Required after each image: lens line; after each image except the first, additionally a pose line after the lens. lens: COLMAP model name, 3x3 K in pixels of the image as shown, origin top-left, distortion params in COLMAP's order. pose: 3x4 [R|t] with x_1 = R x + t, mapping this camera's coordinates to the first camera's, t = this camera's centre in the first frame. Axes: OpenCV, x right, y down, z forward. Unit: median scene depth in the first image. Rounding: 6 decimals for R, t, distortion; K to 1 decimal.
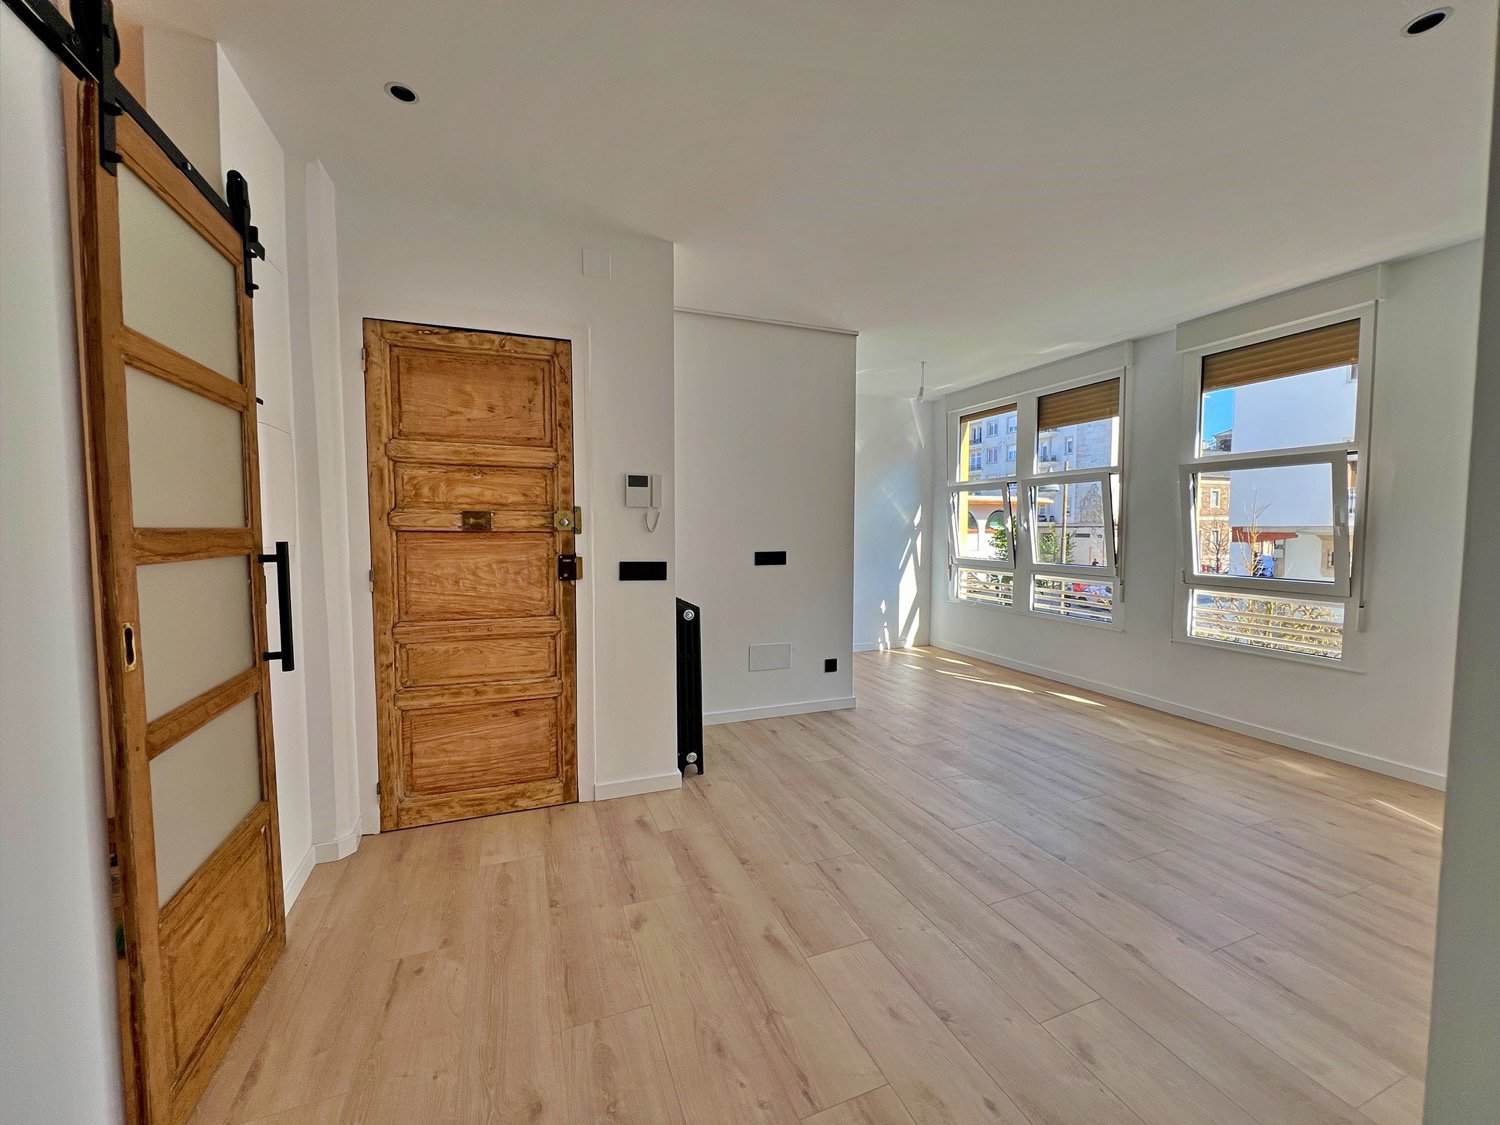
lens RADIAL K [[600.7, 0, 745.8], [0, 600.7, 558.5], [0, 0, 1]] dist [-0.002407, 0.000270]
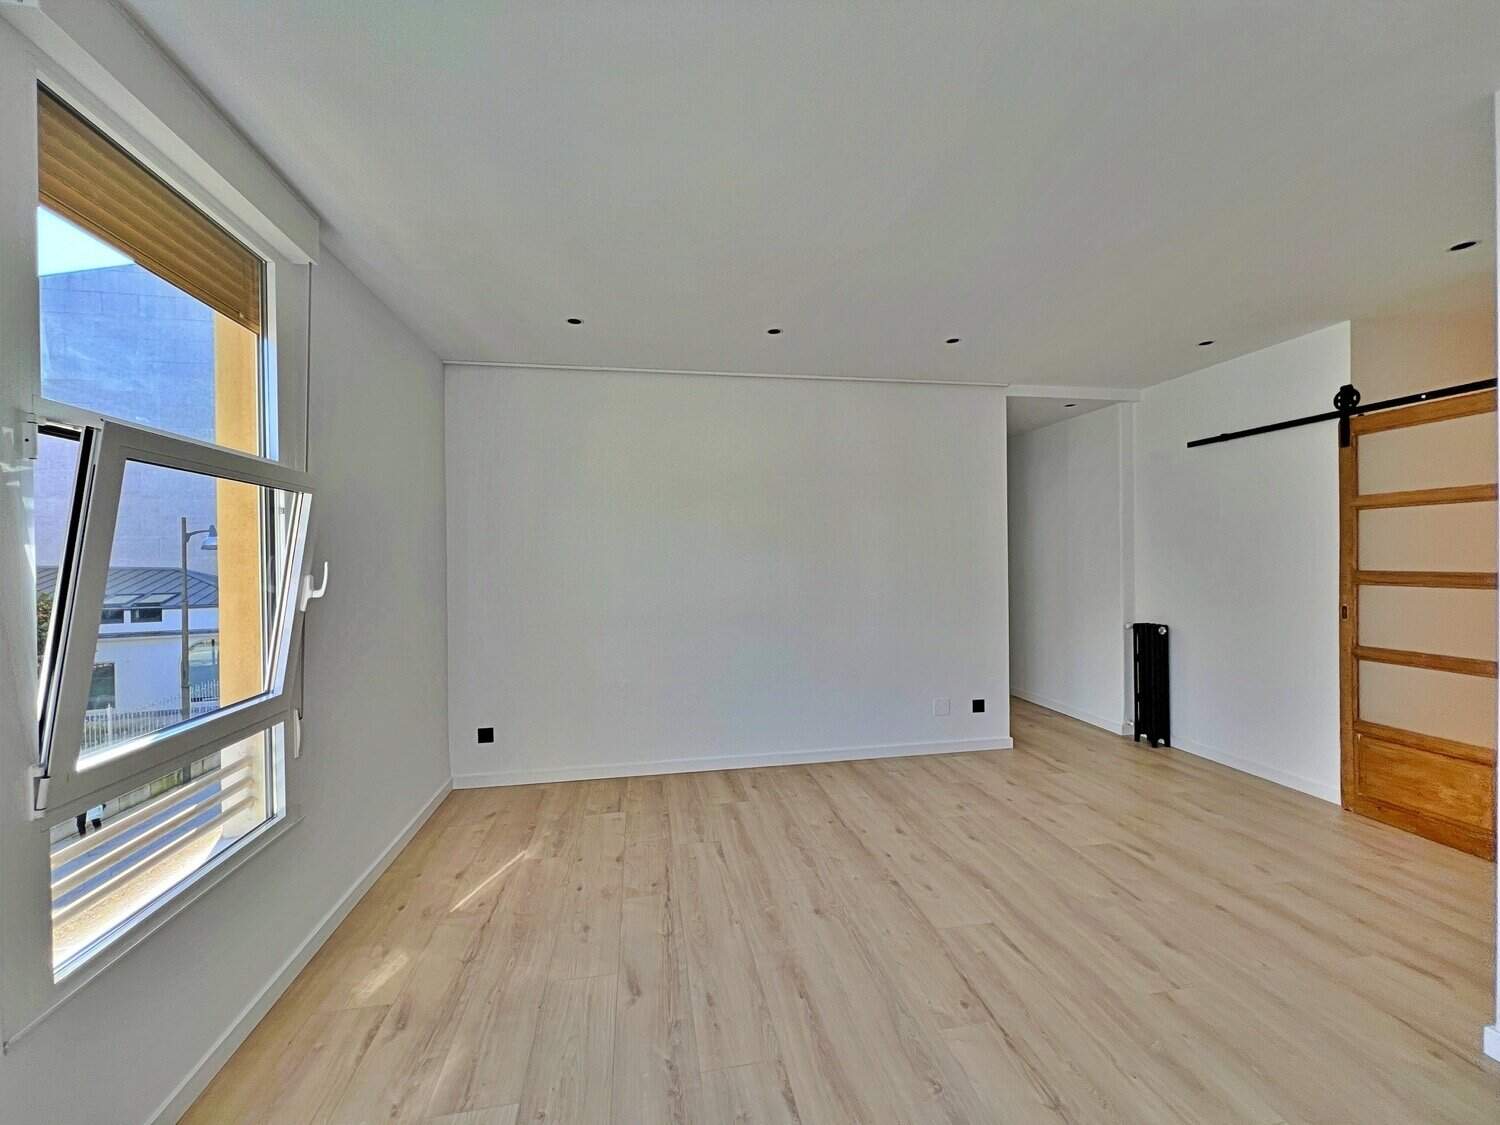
lens RADIAL K [[598.6, 0, 747.2], [0, 598.6, 562.8], [0, 0, 1]] dist [0.000742, 0.000033]
pose [[-0.981456, 0.012109, 0.191307, 0.488964], [0.023694, 0.998013, 0.058385, -0.132455], [-0.190220, 0.061835, -0.979792, 1.773641]]
